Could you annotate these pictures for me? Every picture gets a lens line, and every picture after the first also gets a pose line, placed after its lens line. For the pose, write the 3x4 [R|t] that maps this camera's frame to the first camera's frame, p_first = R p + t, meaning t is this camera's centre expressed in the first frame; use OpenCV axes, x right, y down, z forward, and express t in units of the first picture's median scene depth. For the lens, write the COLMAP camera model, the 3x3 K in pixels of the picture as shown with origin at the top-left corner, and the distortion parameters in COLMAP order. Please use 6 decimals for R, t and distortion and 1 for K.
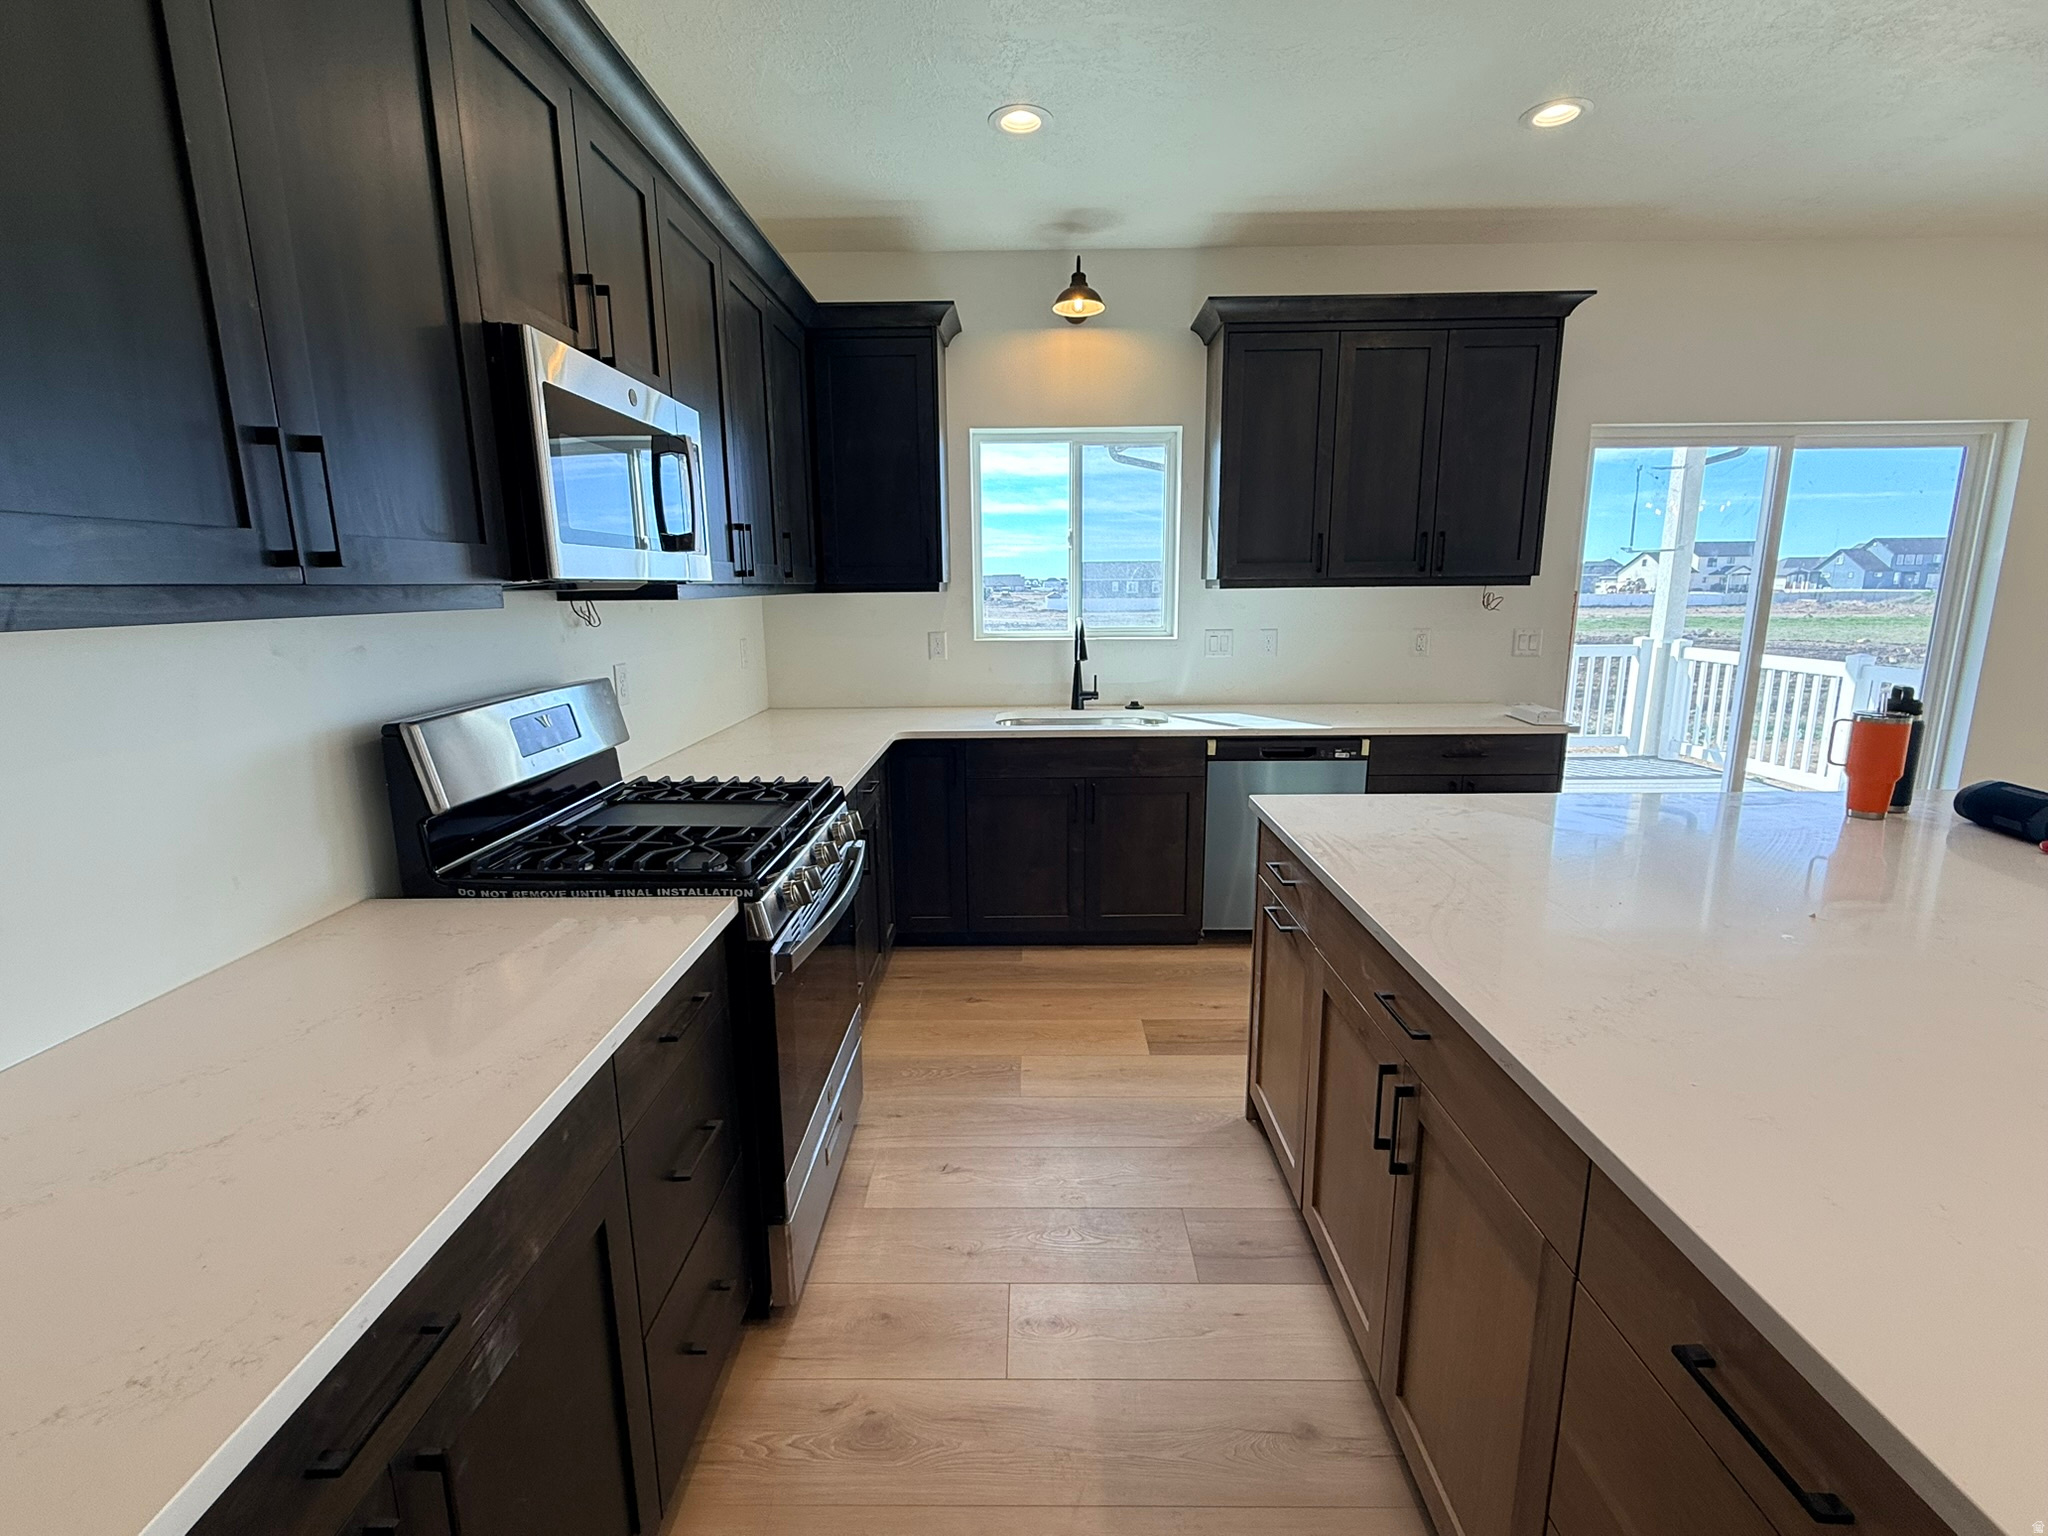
lens RADIAL K [[913.8, 0, 1018.9], [0, 913.8, 767.3], [0, 0, 1]] dist [0.003707, -0.000167]
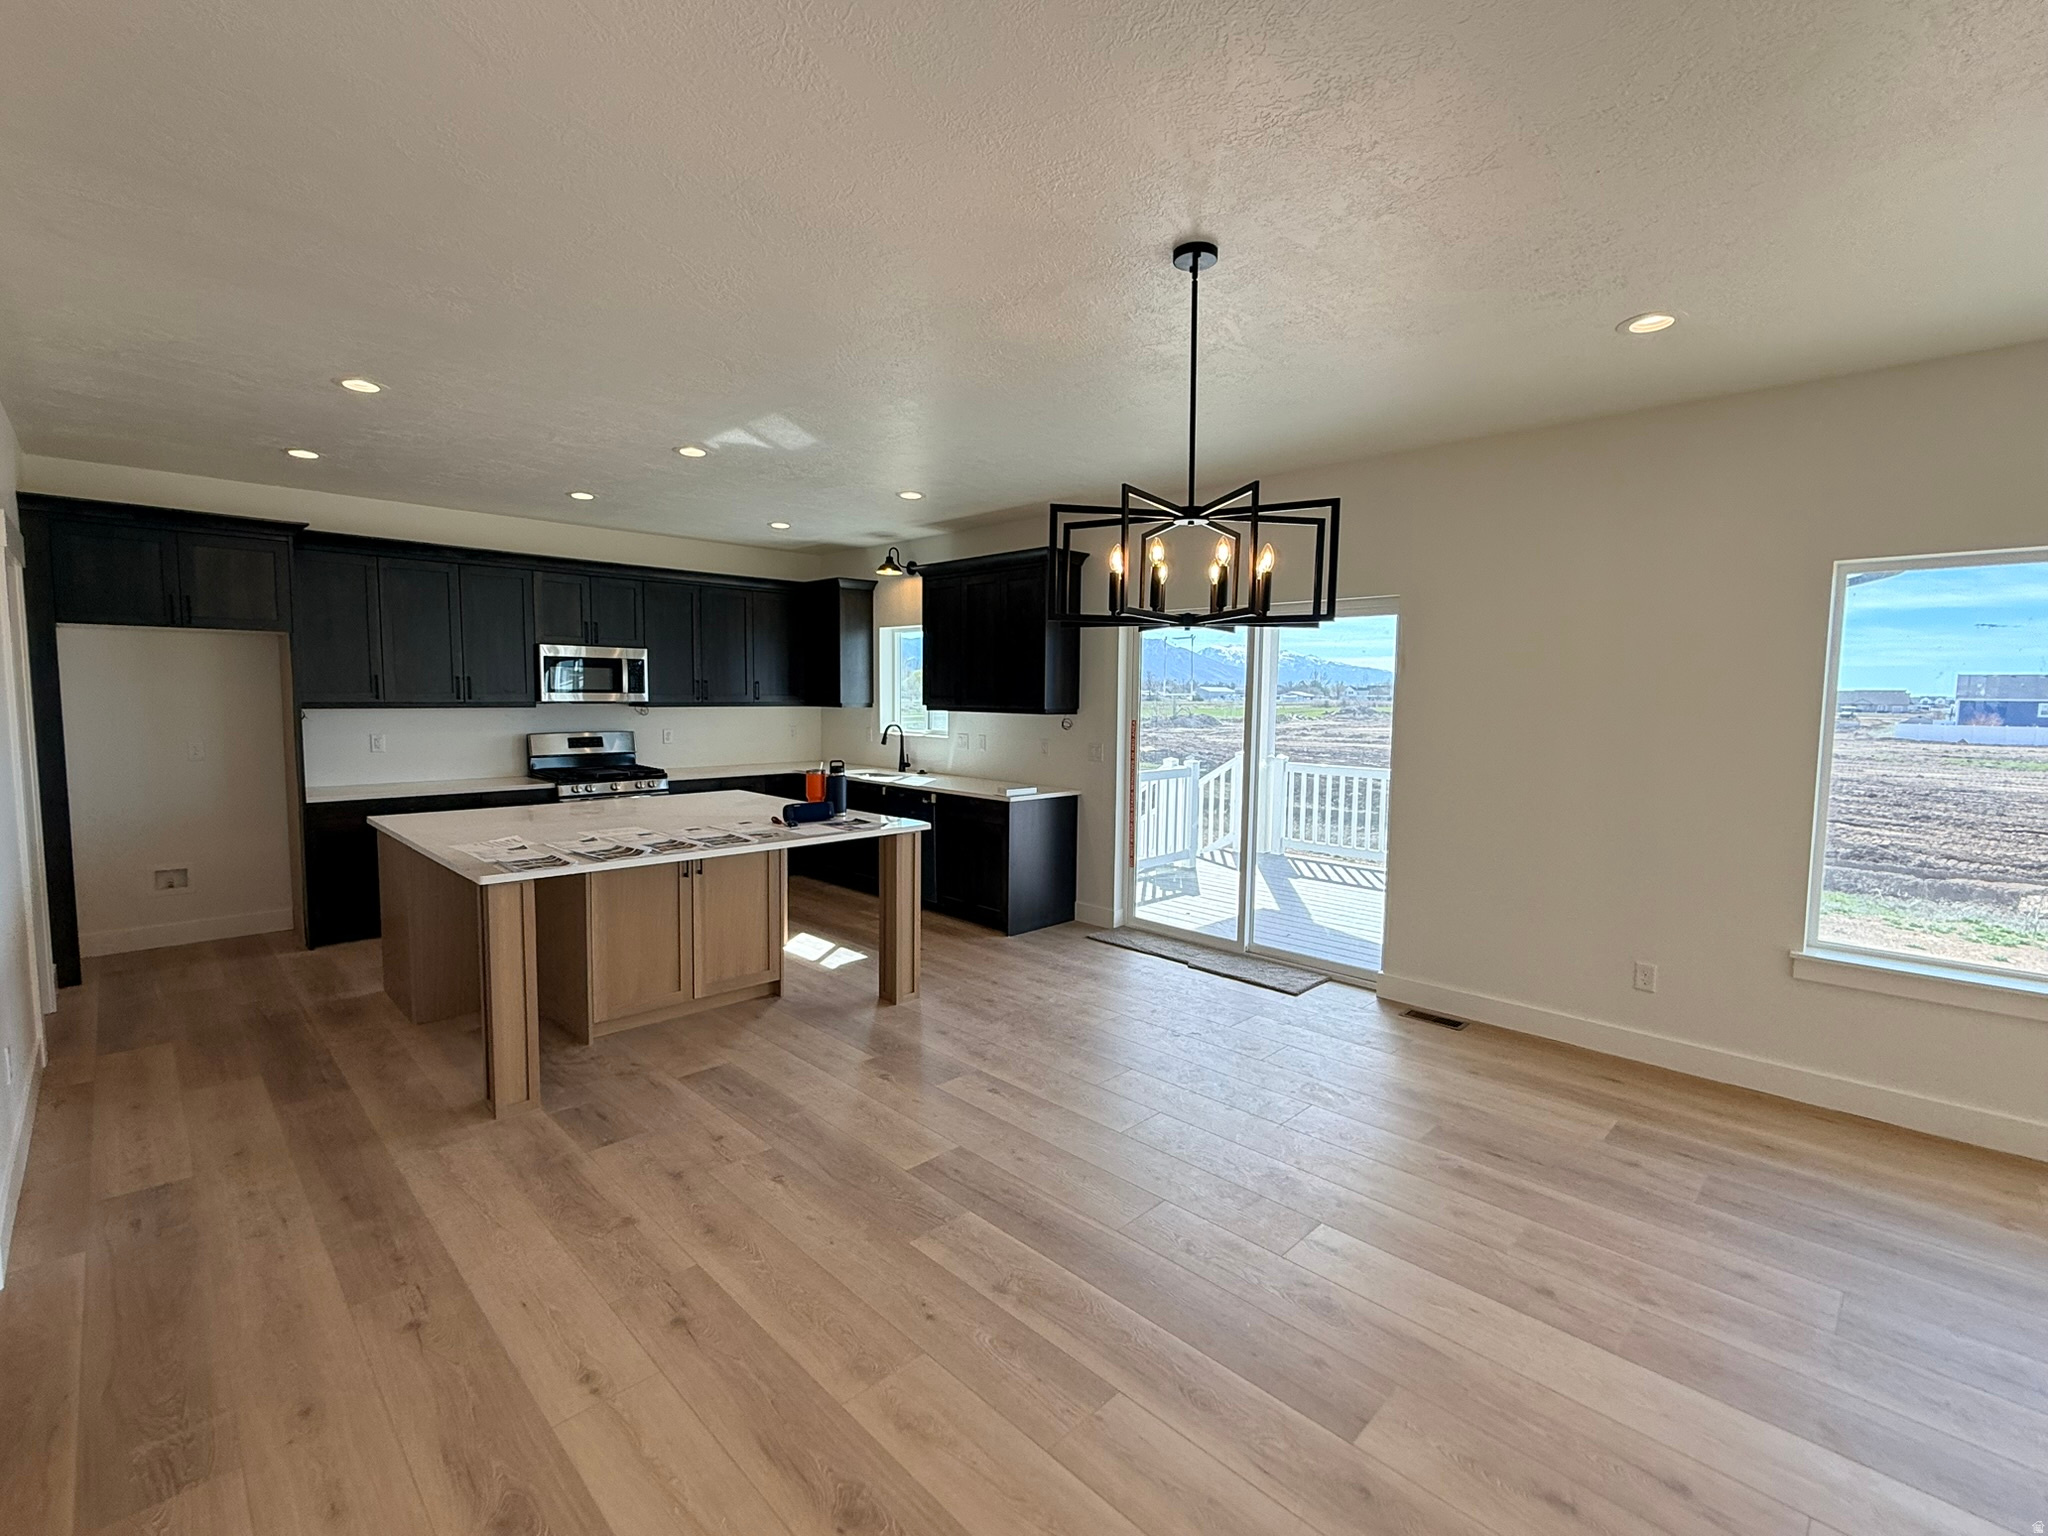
lens RADIAL K [[913.8, 0, 1030.3], [0, 913.8, 763.2], [0, 0, 1]] dist [0.003707, -0.000167]
pose [[0.729143, 0.062197, -0.681529, 1.652469], [-0.133197, 0.989715, -0.052179, -0.019355], [0.671274, 0.128823, 0.729928, -0.207569]]
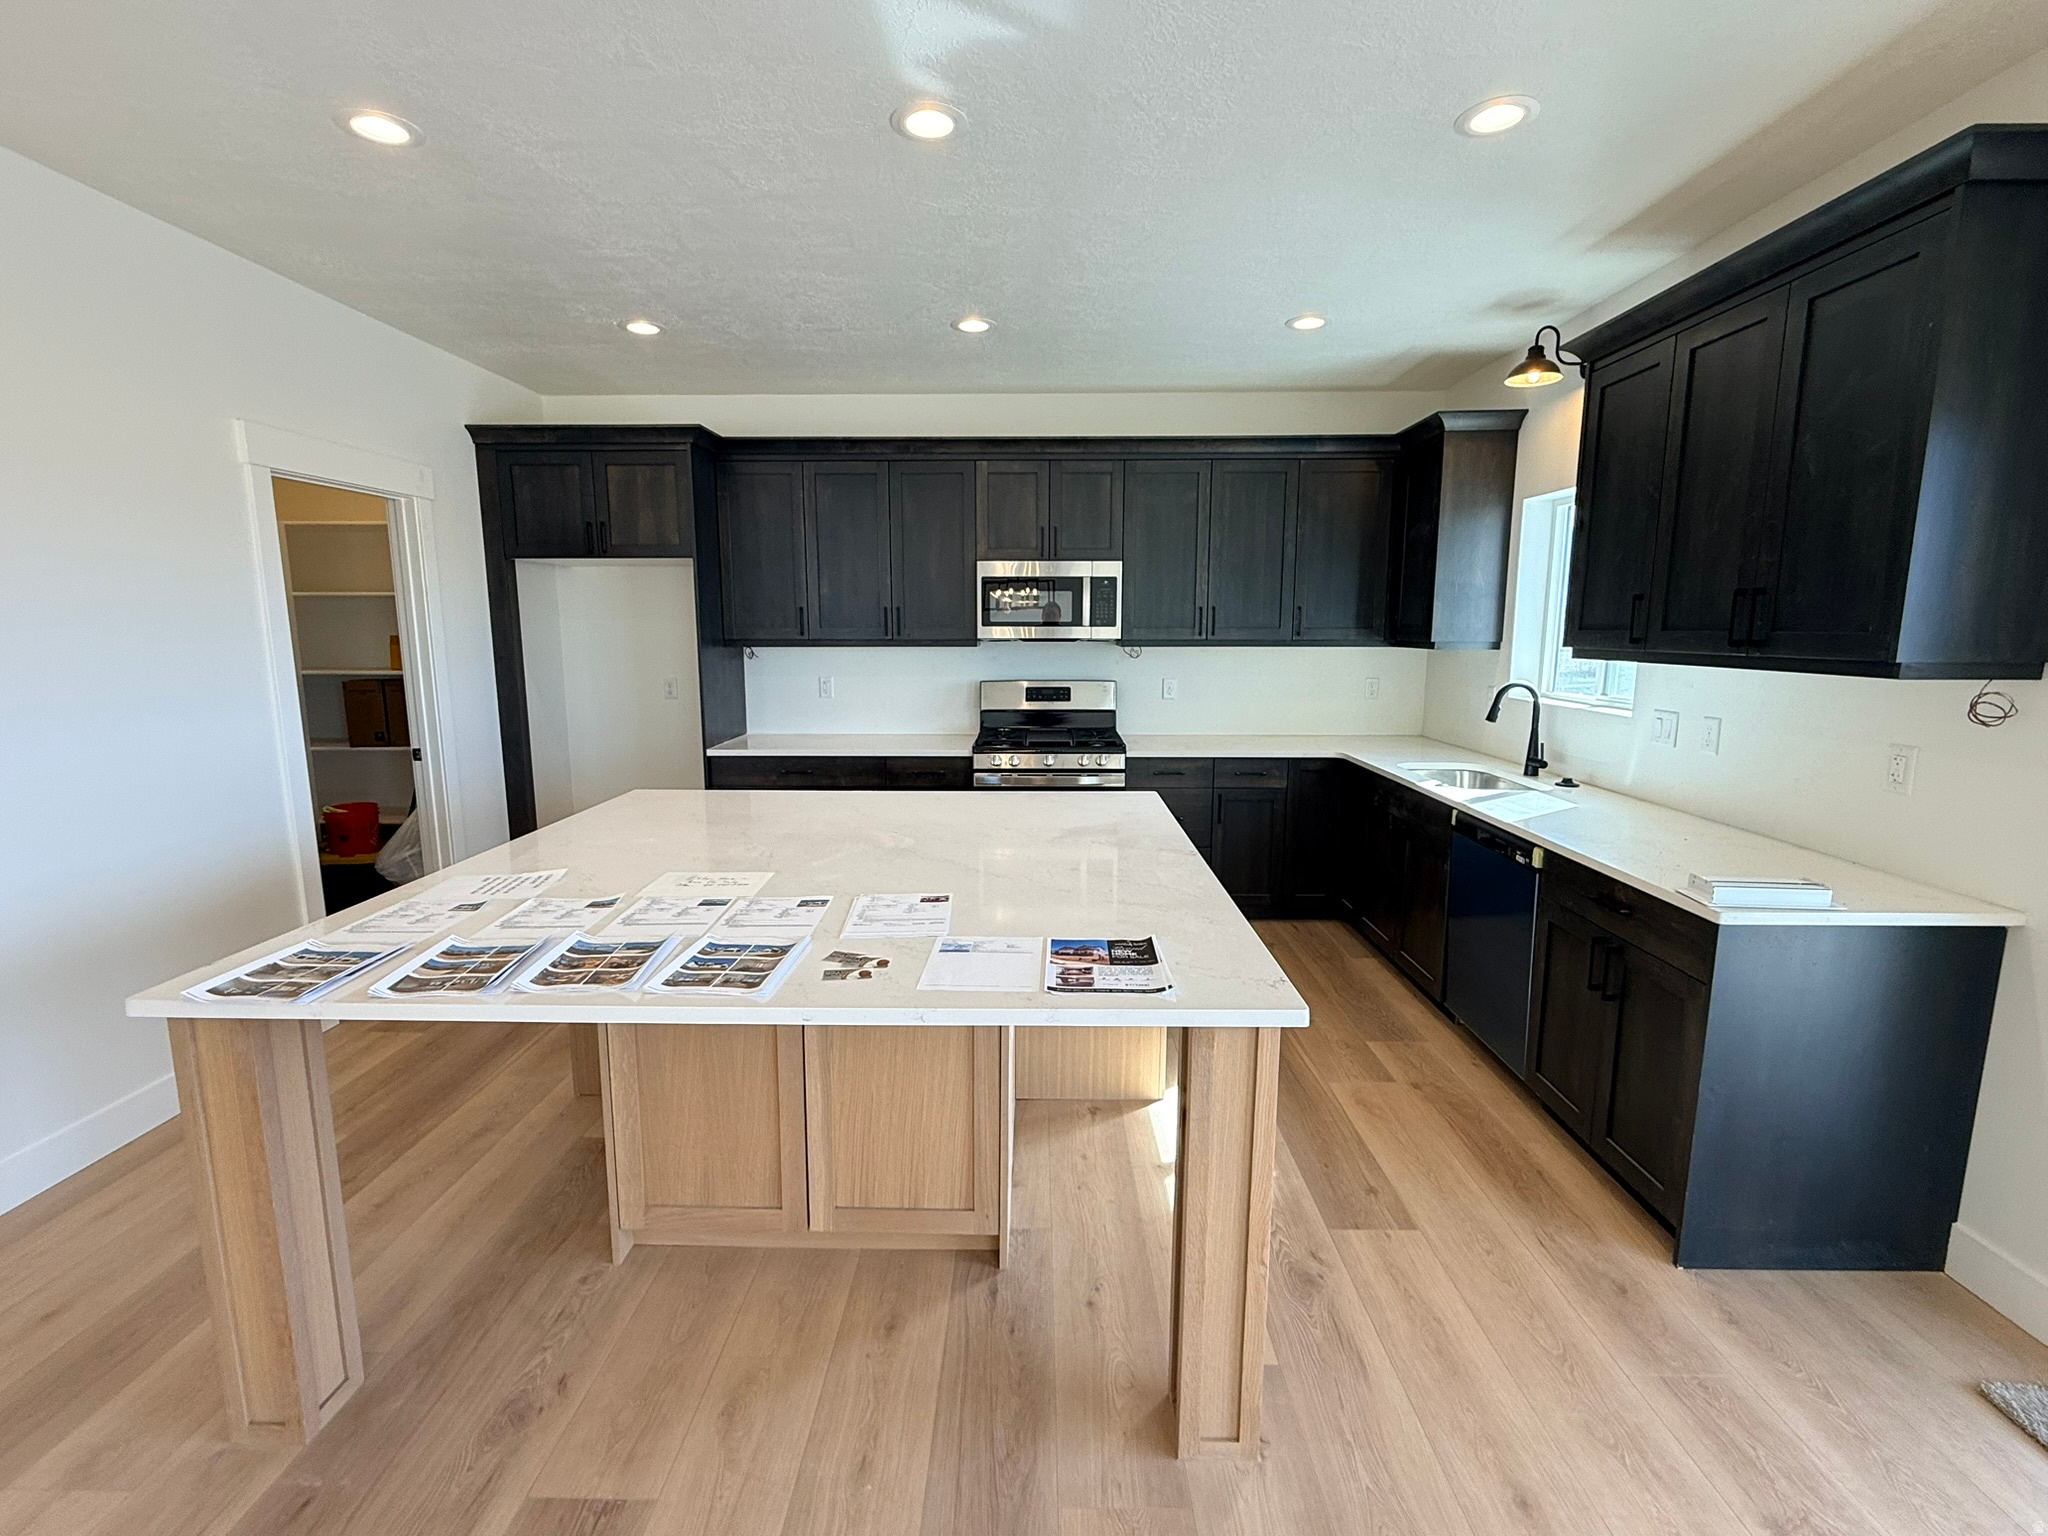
lens RADIAL K [[913.8, 0, 1020.5], [0, 913.8, 764.6], [0, 0, 1]] dist [0.003707, -0.000167]
pose [[0.012035, 0.154461, -0.987926, 1.096770], [-0.178642, 0.972434, 0.149863, -0.133487], [0.983841, 0.174681, 0.039296, 0.461241]]
